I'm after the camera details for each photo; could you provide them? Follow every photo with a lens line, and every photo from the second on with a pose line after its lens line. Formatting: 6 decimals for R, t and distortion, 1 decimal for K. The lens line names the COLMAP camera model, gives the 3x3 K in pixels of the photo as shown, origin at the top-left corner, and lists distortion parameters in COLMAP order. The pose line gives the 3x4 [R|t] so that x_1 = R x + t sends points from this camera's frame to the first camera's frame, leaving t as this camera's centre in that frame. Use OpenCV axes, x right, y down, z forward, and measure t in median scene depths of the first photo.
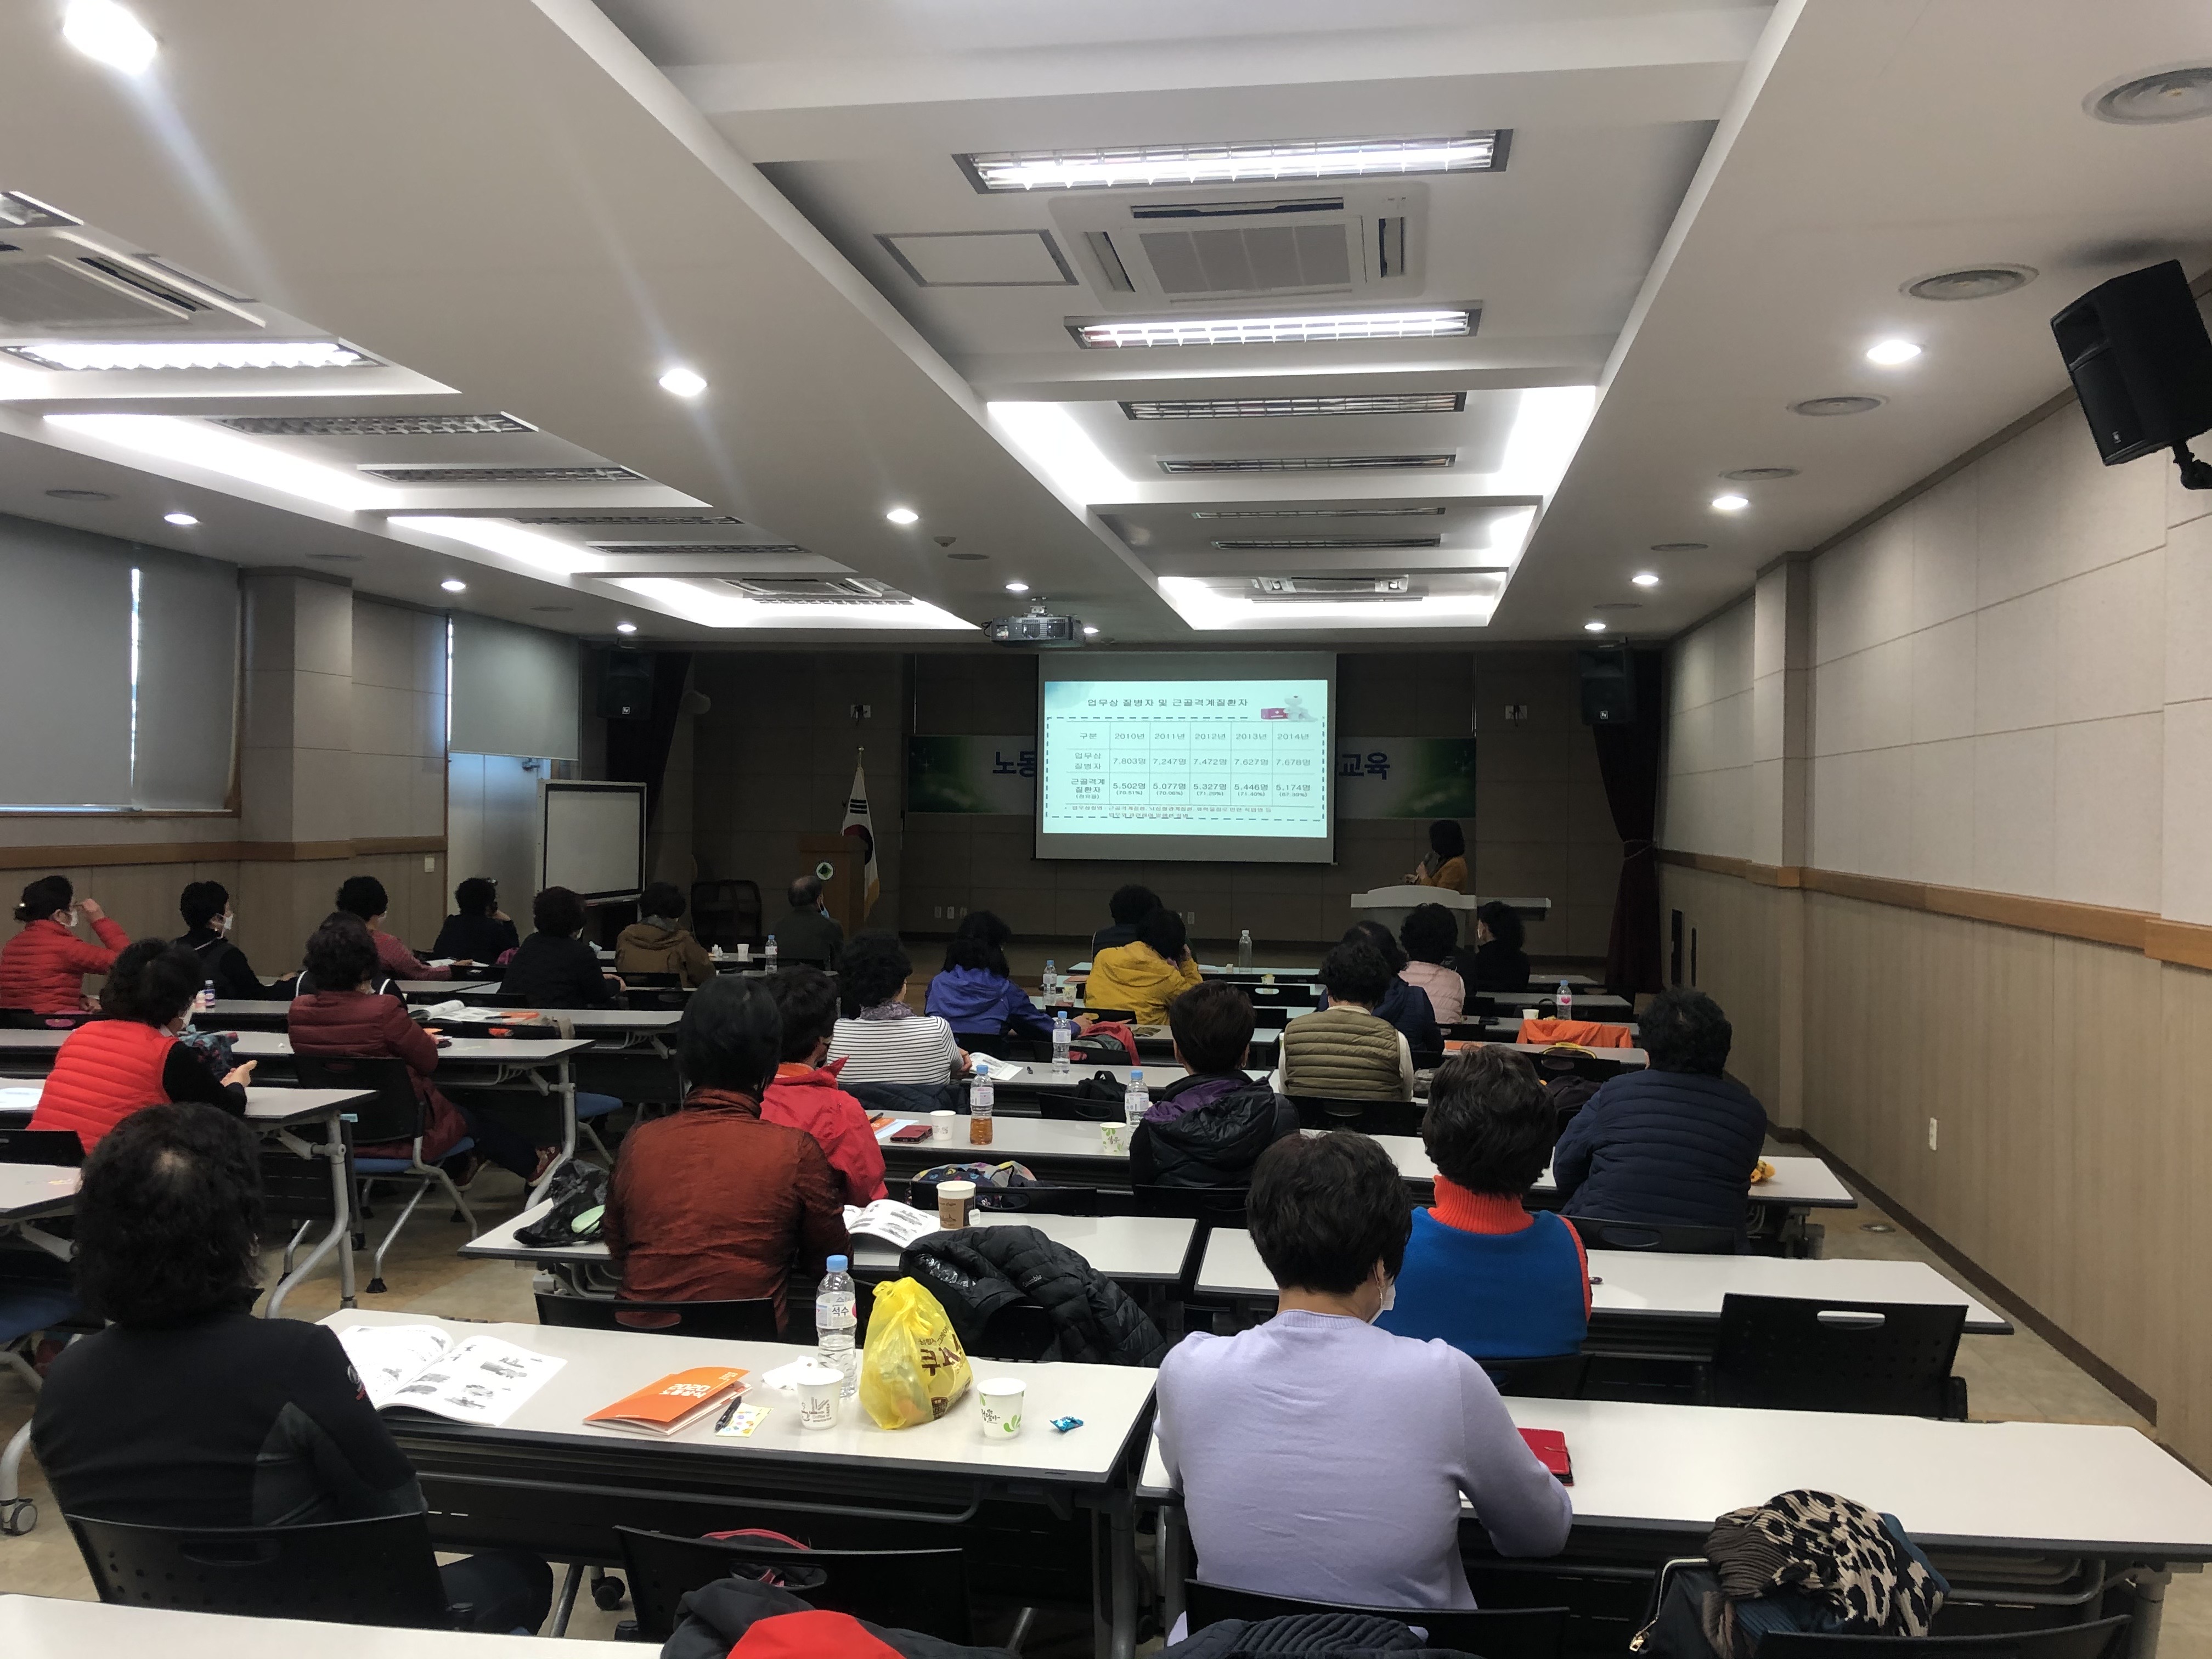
lens RADIAL K [[1820.6, 0, 1099.0], [0, 1820.6, 816.9], [0, 0, 1]] dist [0.128994, -0.259505]
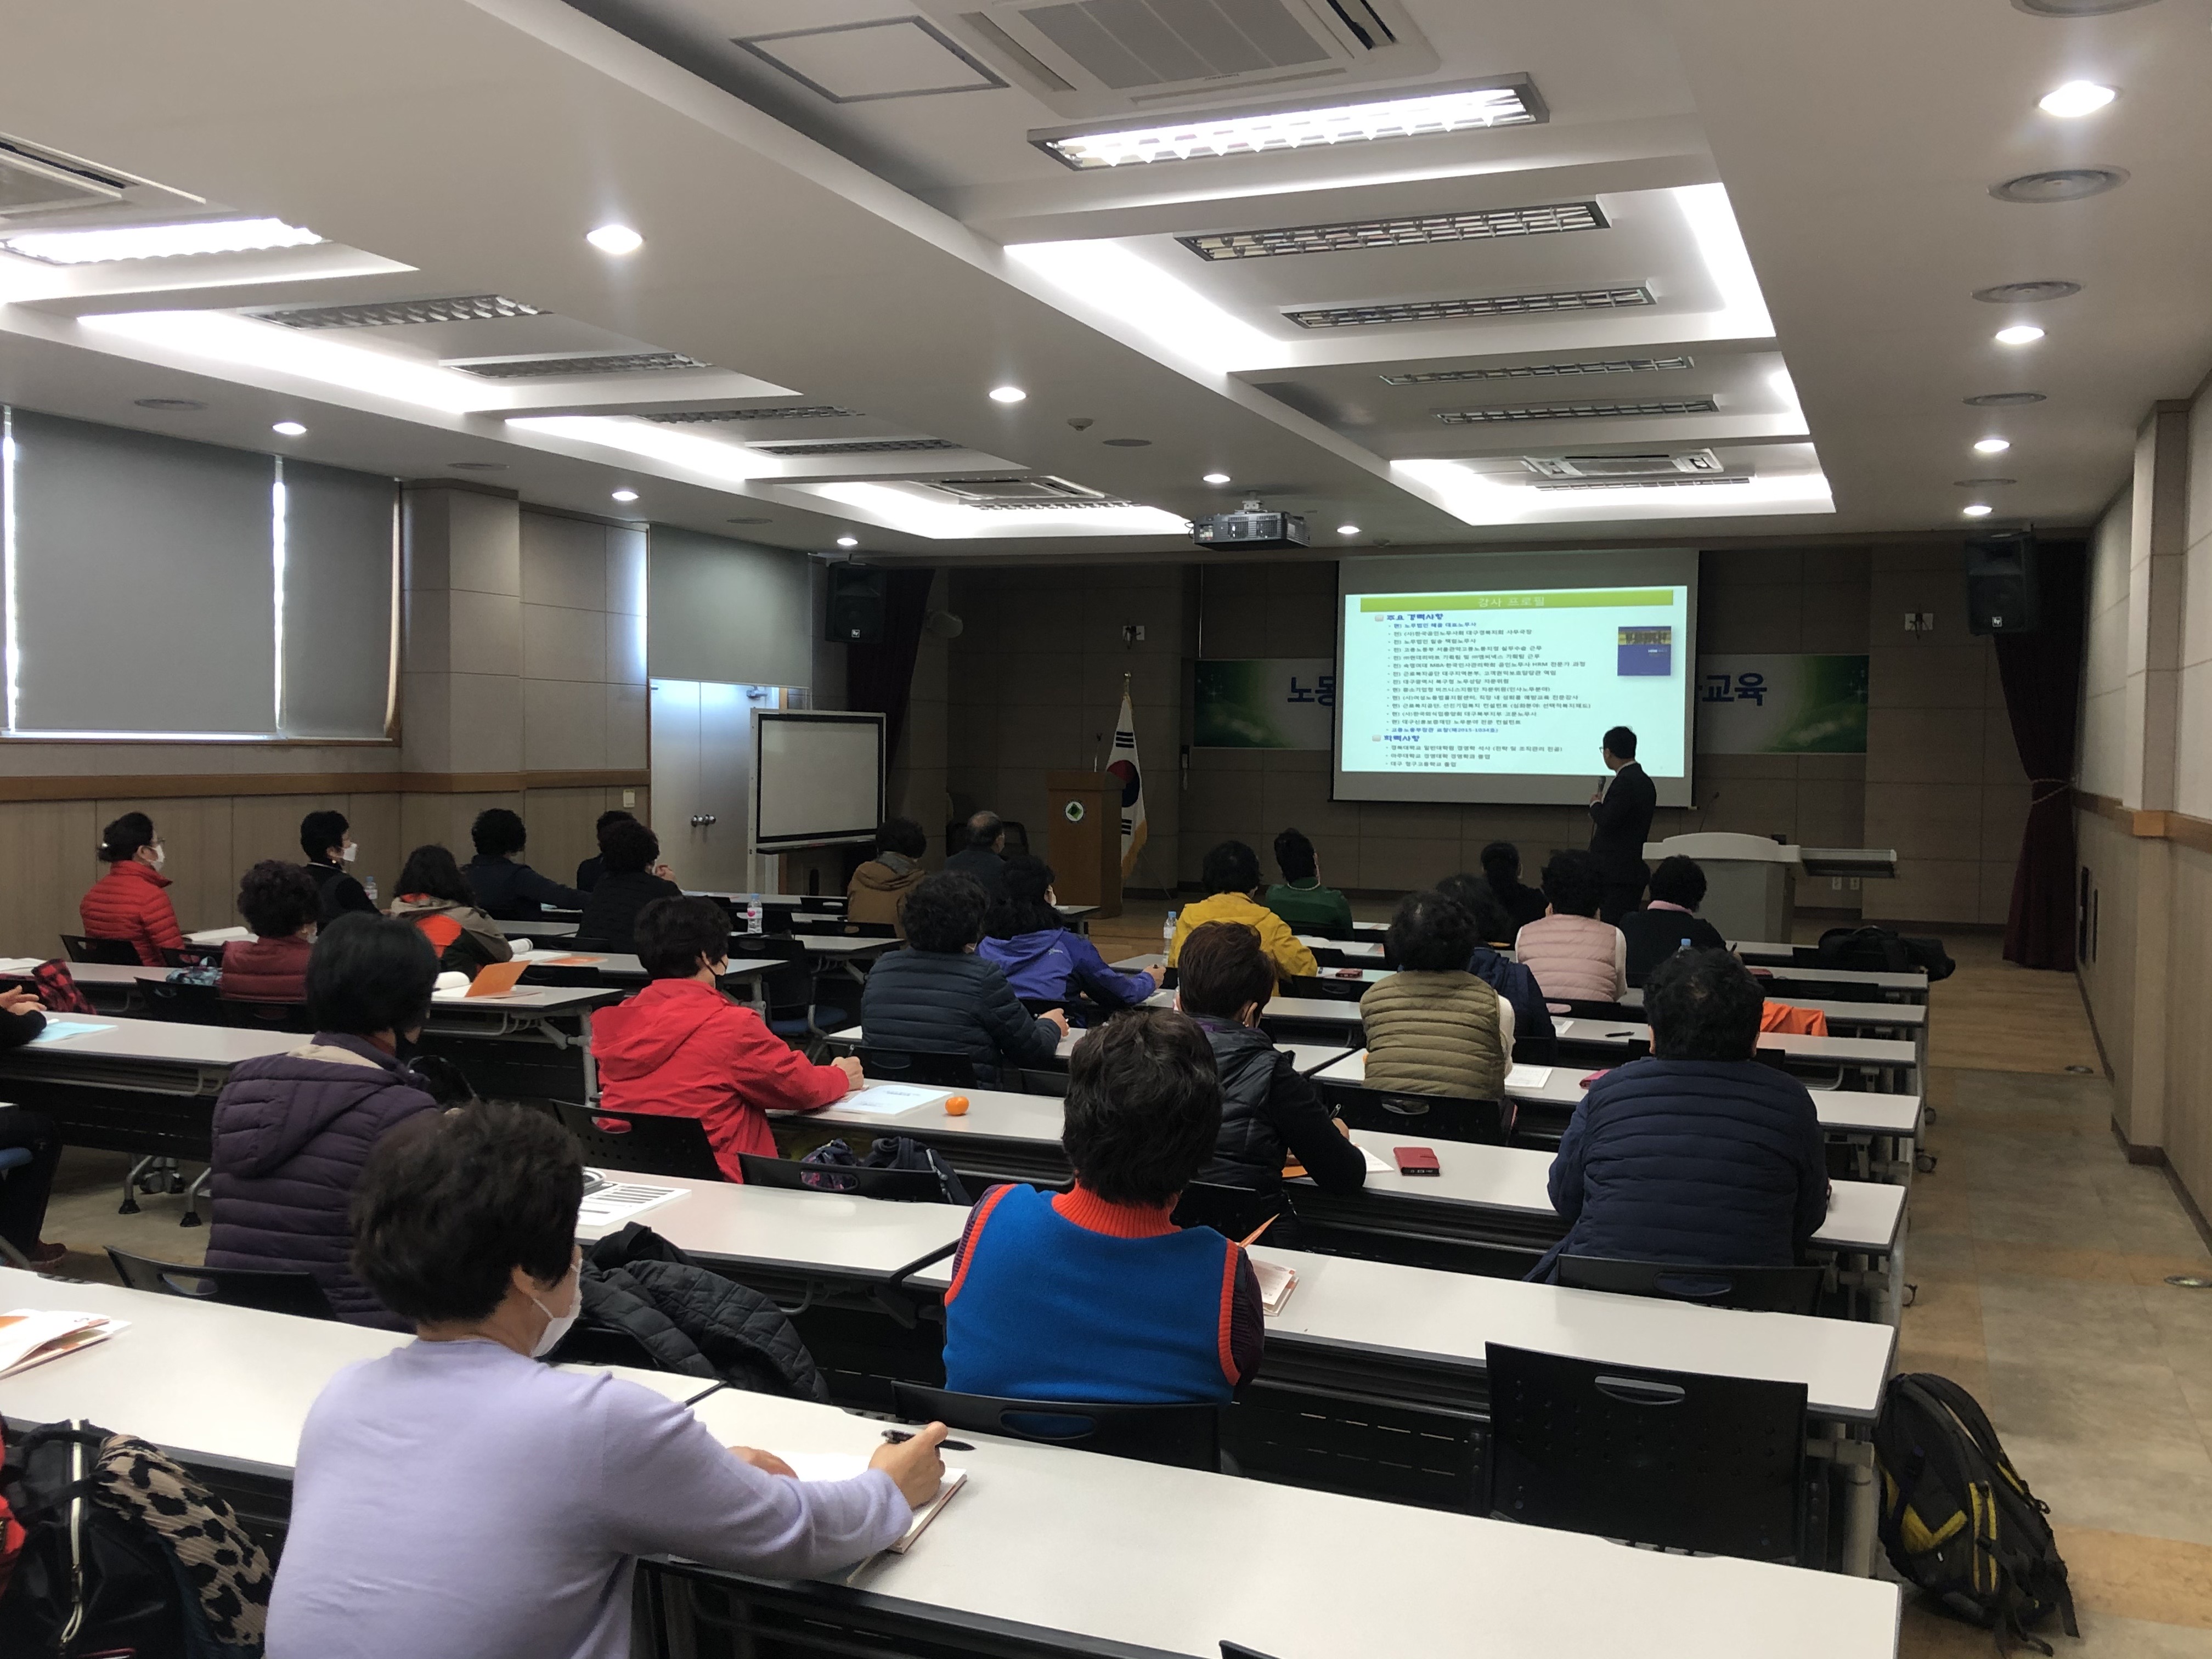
lens RADIAL K [[2038.0, 0, 1110.5], [0, 2038.0, 840.4], [0, 0, 1]] dist [0.127156, -0.308067]
pose [[0.976562, 0.009997, -0.215005, 0.113369], [-0.001293, 0.999175, 0.040588, 0.004539], [0.215234, -0.039359, 0.975769, 0.047237]]
